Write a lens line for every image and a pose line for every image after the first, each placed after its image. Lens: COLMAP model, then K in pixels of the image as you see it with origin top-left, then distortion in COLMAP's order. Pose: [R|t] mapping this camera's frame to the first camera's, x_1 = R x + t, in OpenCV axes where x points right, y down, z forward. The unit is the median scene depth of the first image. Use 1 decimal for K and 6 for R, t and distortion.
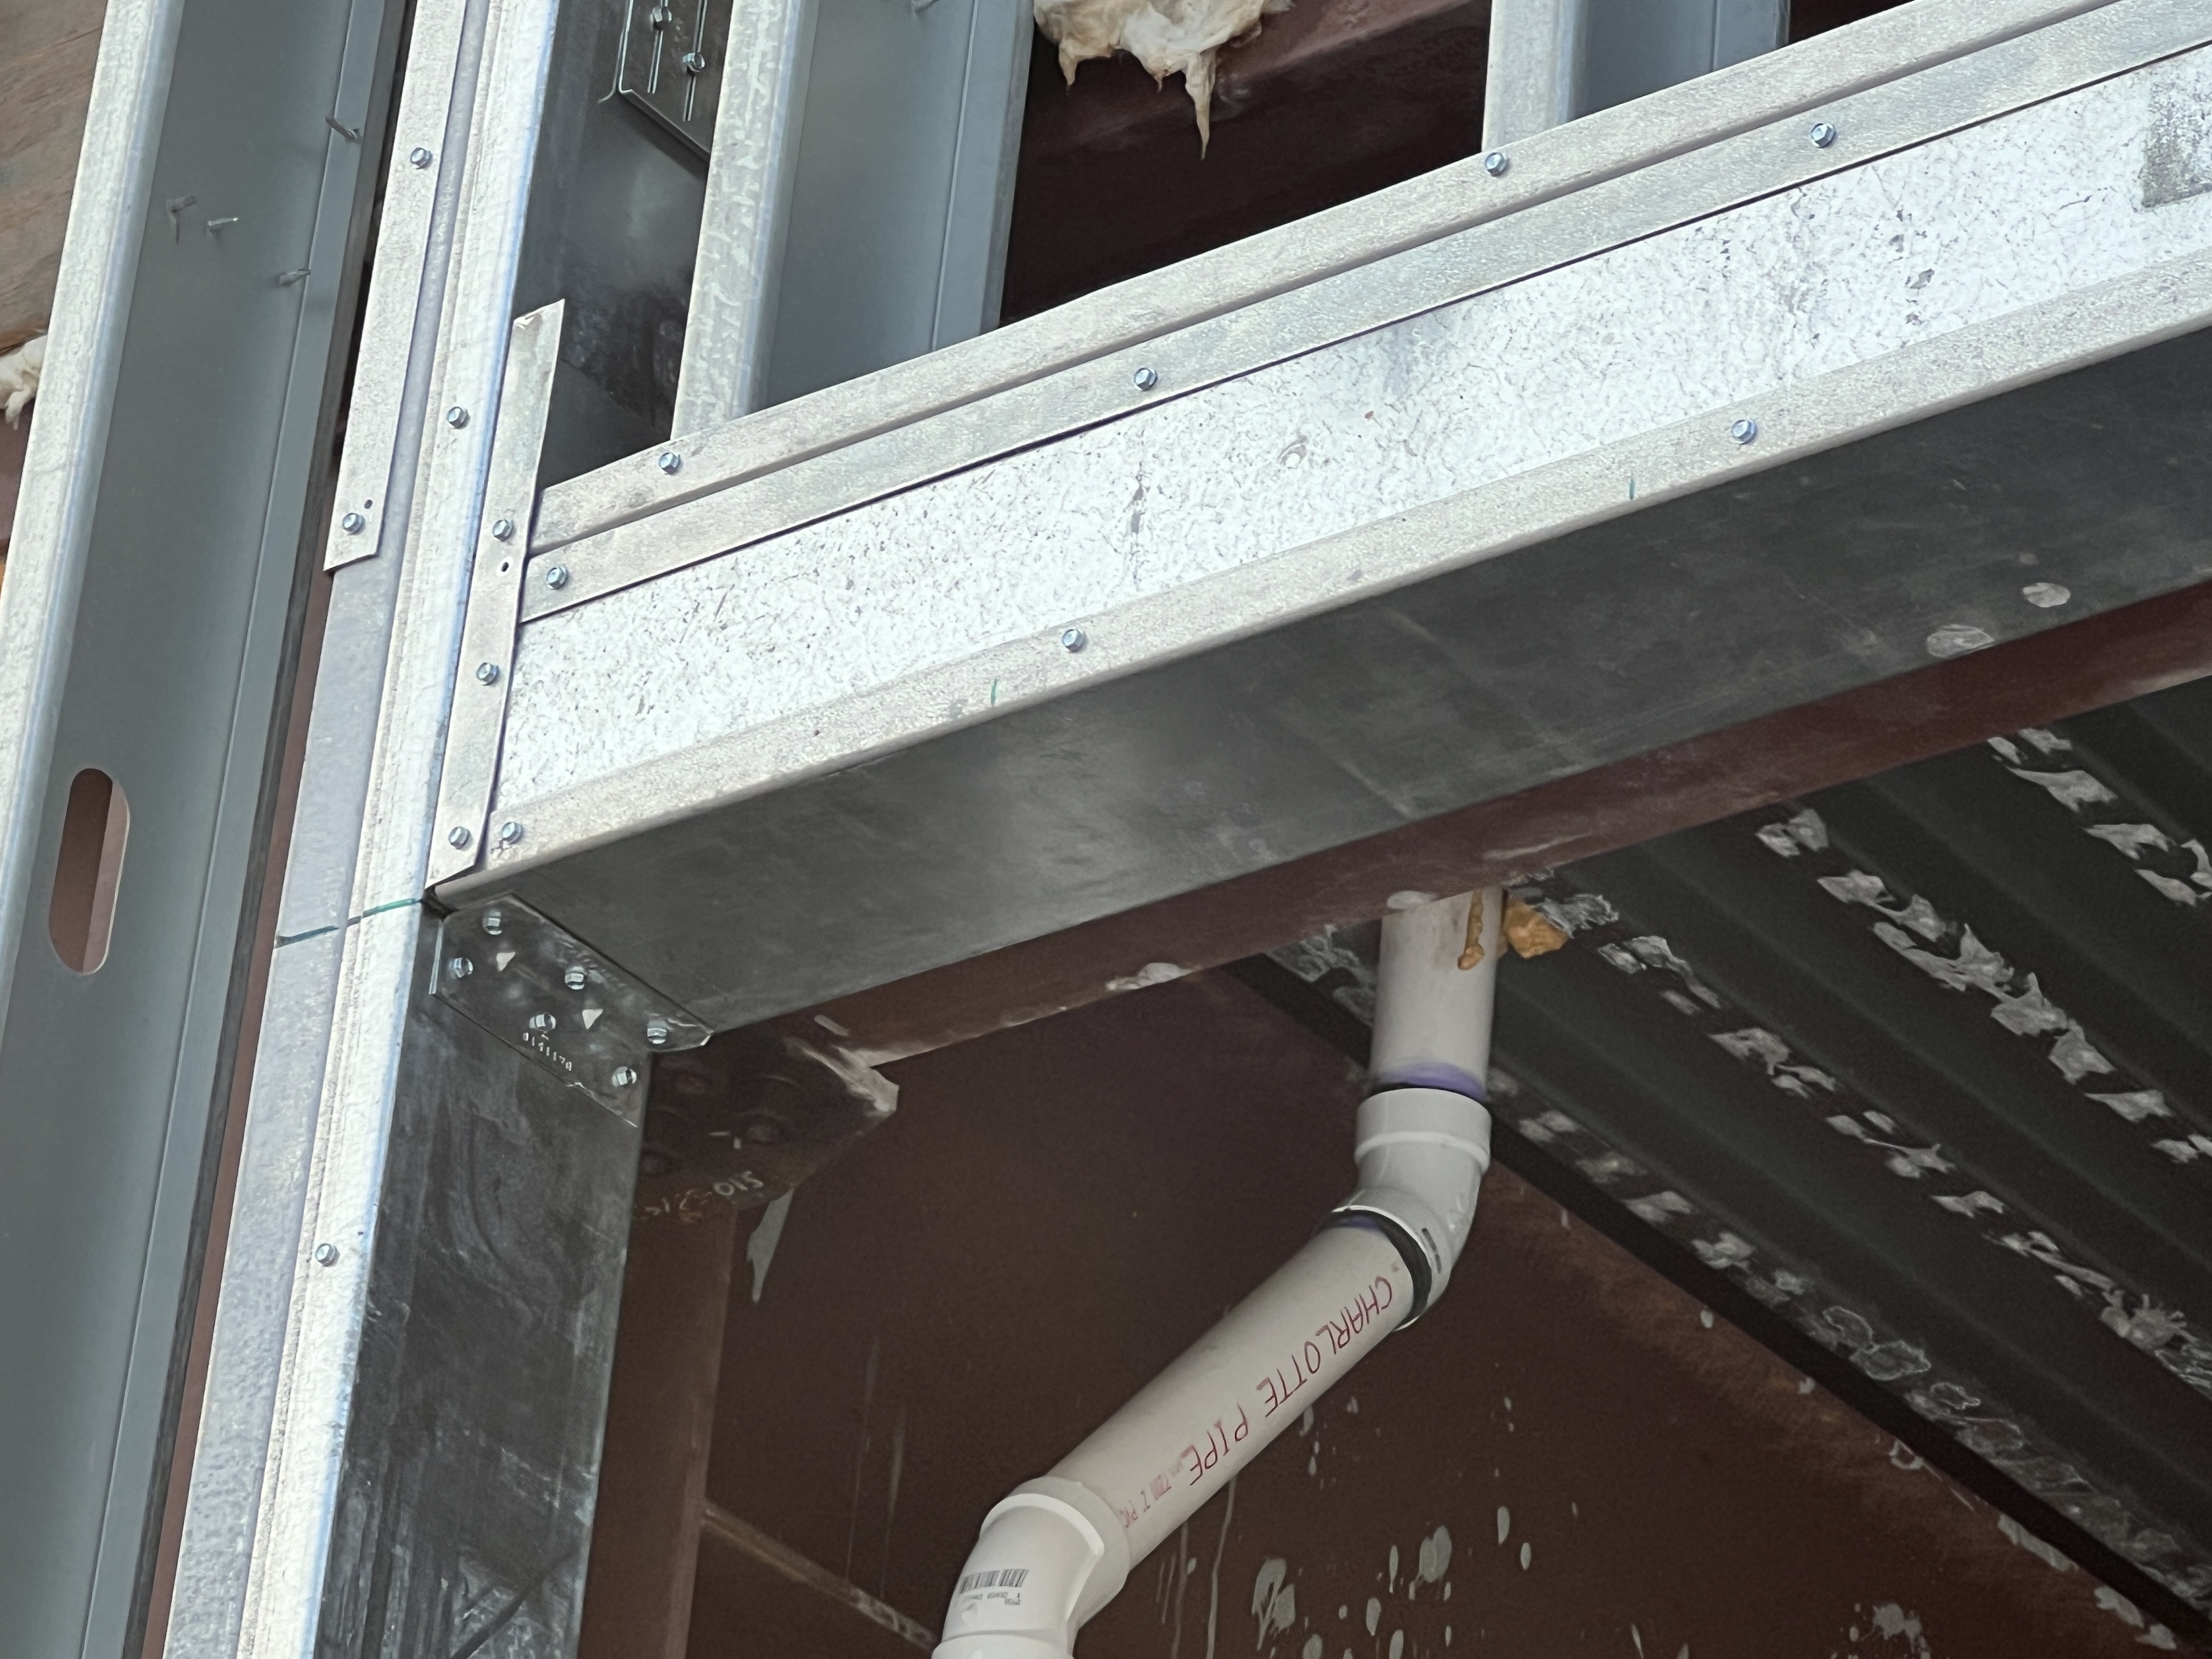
lens RADIAL K [[8874.5, 0, 1106.0], [0, 8874.5, 829.5], [0, 0, 1]] dist [-0.697650, 26.161634]
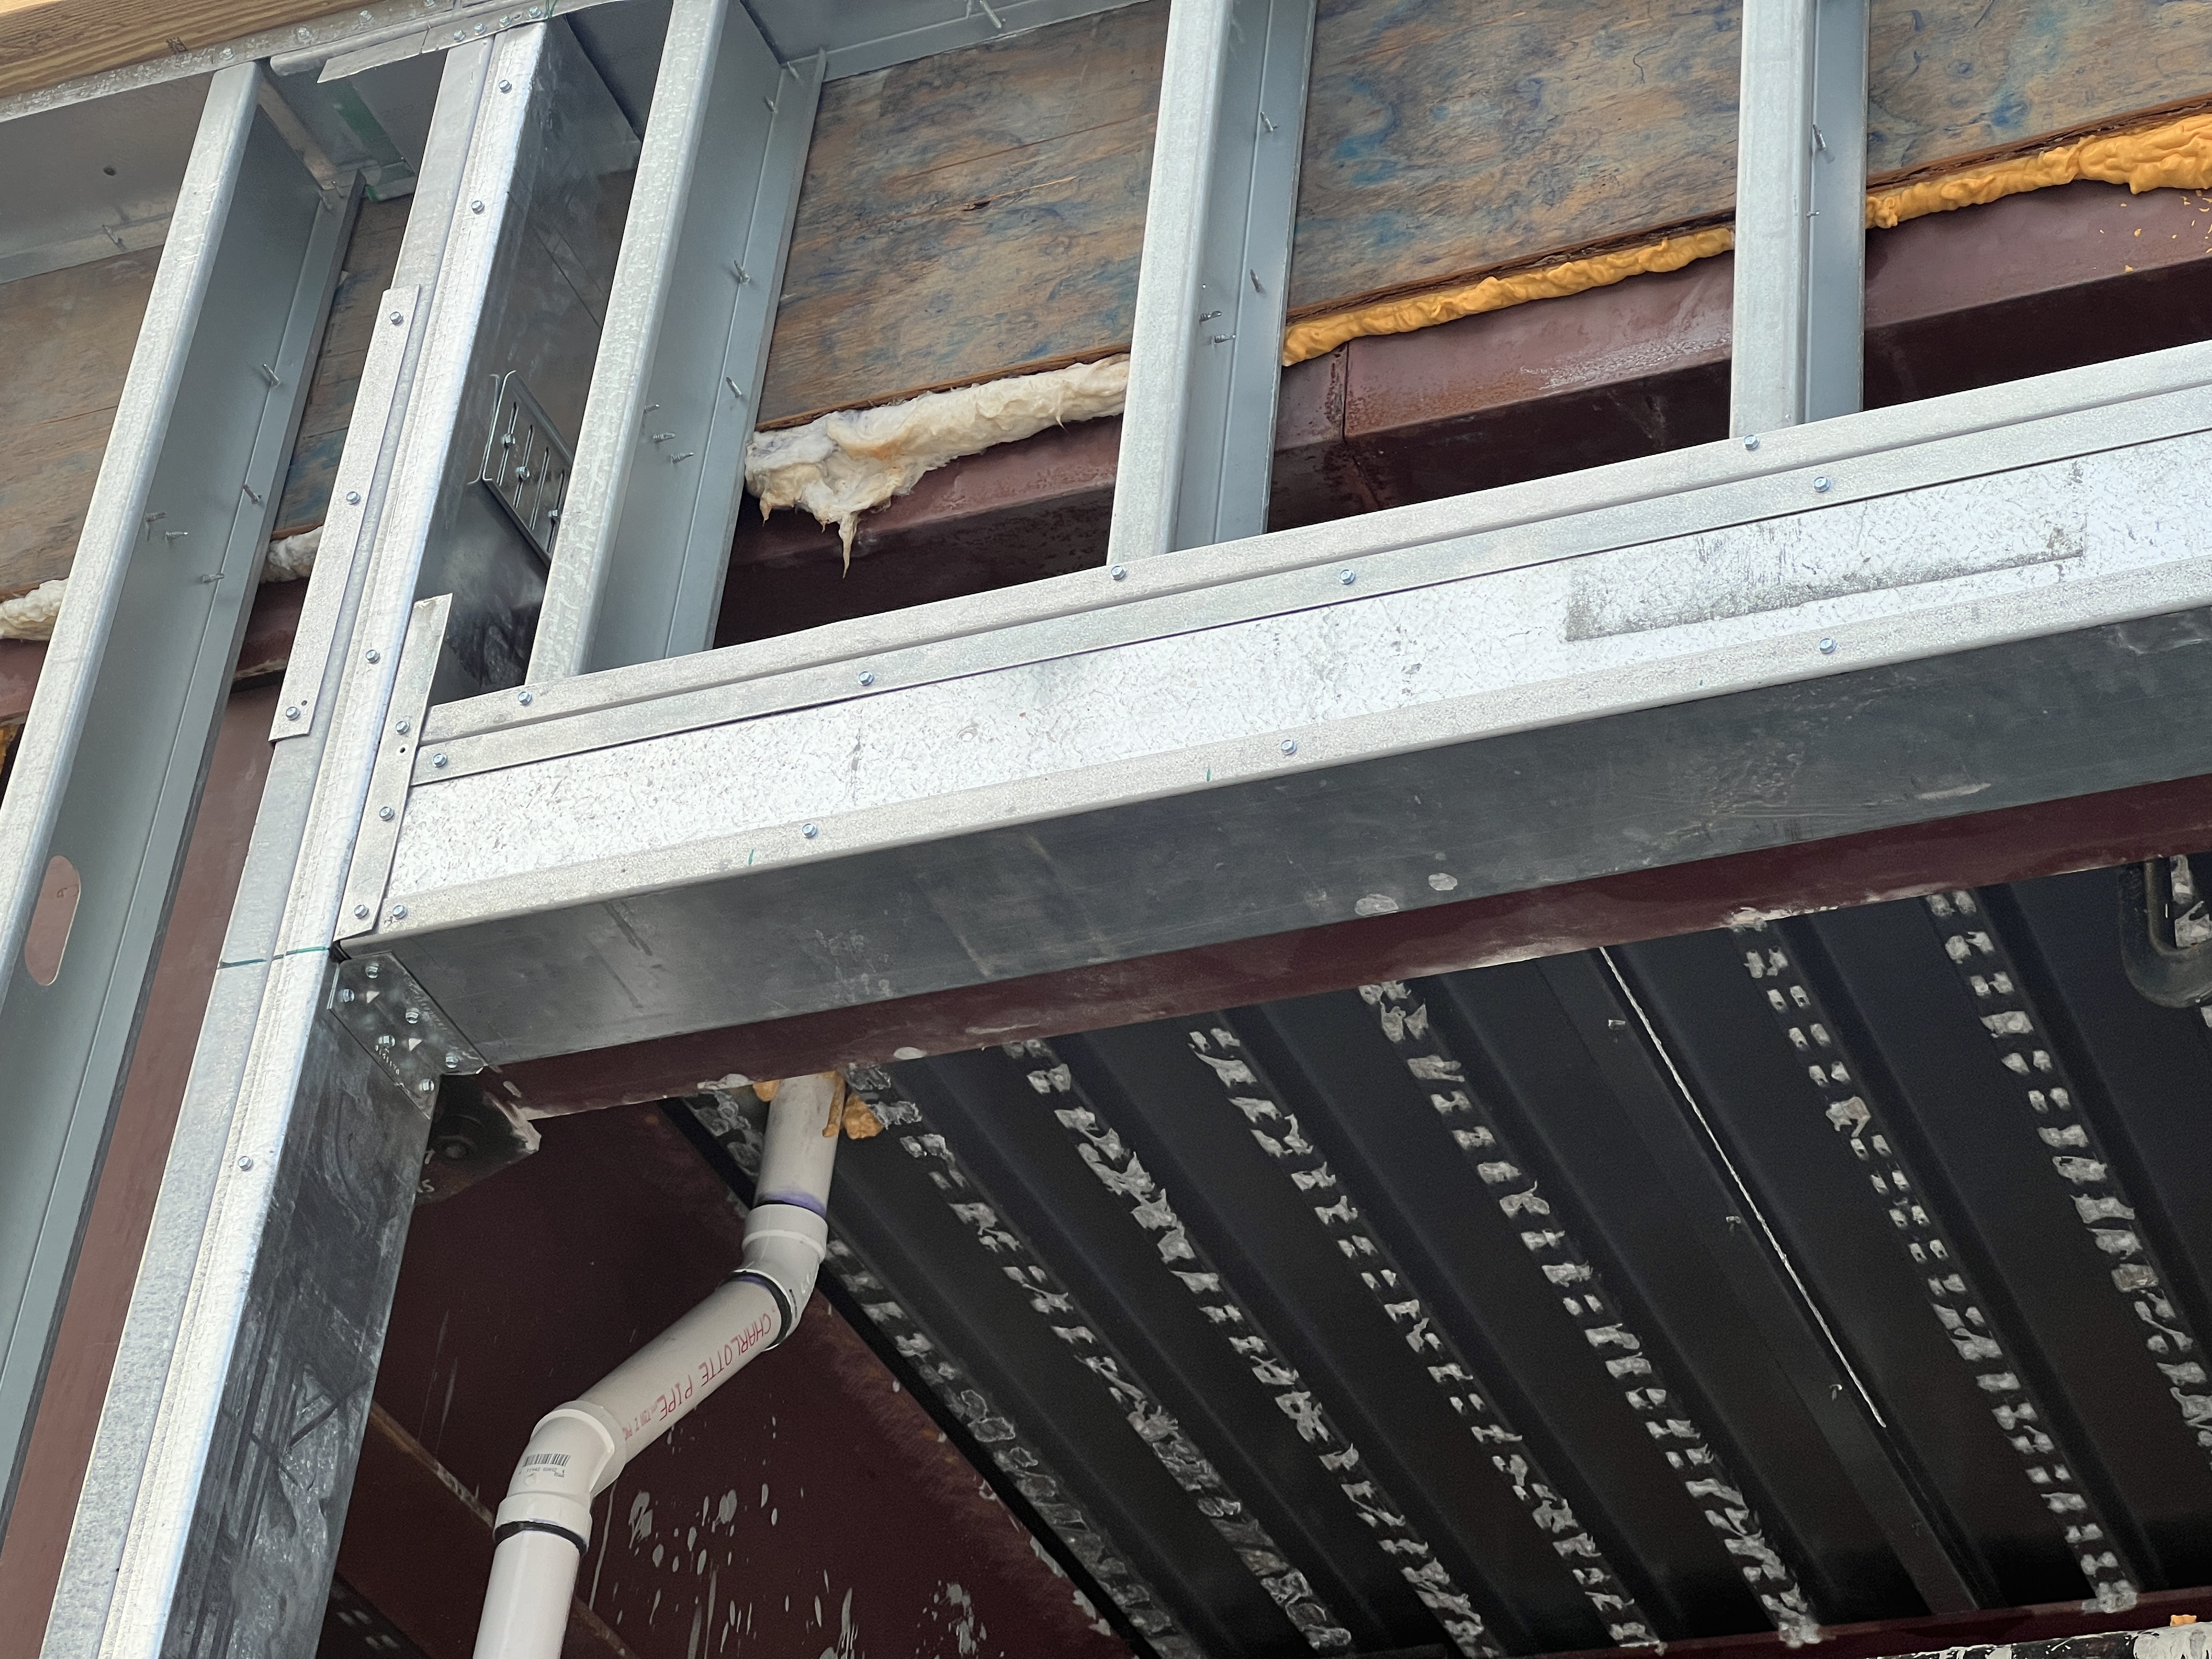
lens RADIAL K [[5032.9, 0, 1109.8], [0, 5032.9, 788.3], [0, 0, 1]] dist [-0.289058, 8.970167]
pose [[0.970836, 0.151588, 0.185736, -0.110853], [-0.132951, 0.985104, -0.109060, 0.057352], [-0.199501, 0.081186, 0.976529, 0.109607]]
